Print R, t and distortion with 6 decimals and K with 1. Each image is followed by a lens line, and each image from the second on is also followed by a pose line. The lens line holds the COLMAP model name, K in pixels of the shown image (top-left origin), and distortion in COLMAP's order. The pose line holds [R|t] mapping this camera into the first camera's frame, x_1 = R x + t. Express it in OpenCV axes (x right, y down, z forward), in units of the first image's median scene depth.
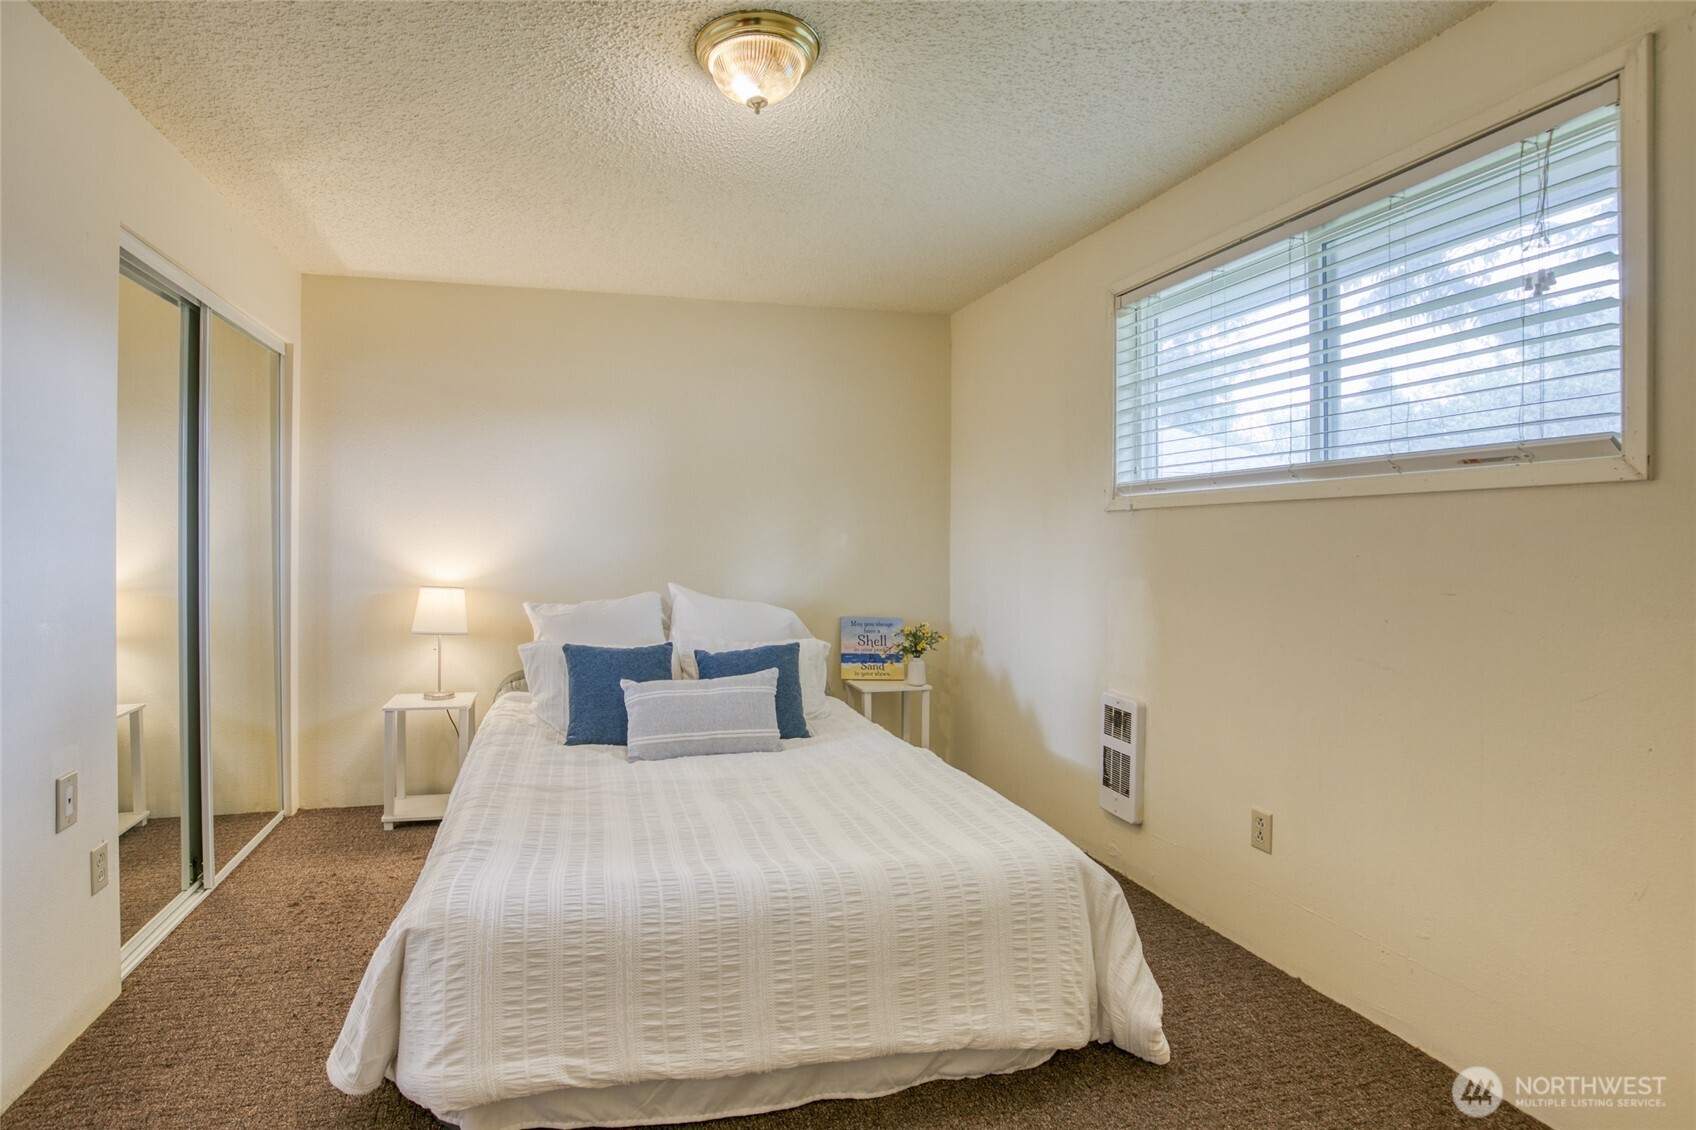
lens RADIAL K [[814.4, 0, 757.0], [0, 814.4, 527.1], [0, 0, 1]] dist [-0.029624, 0.001925]
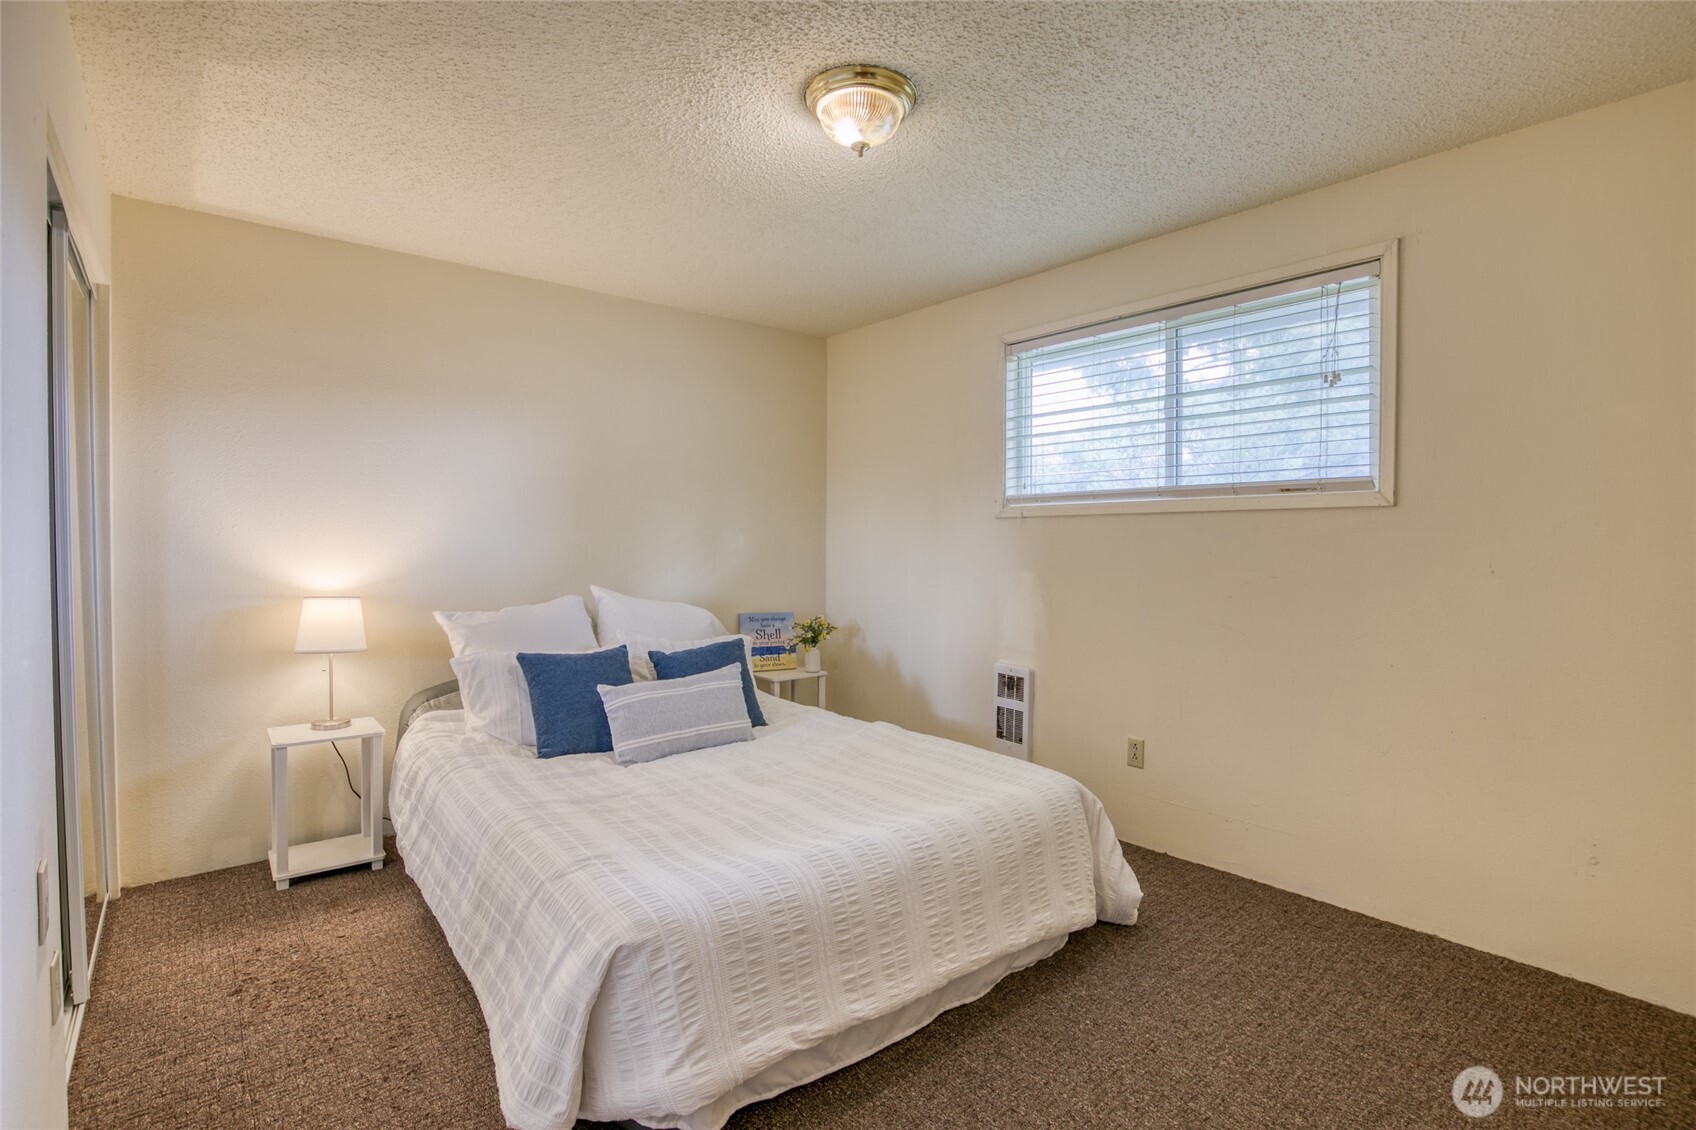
lens RADIAL K [[791.7, 0, 853.9], [0, 791.7, 542.3], [0, 0, 1]] dist [-0.032676, 0.005470]
pose [[0.888216, -0.001758, 0.459422, -0.377555], [-0.006659, 0.999838, 0.016699, -0.001590], [-0.459377, -0.017892, 0.888061, 0.027121]]
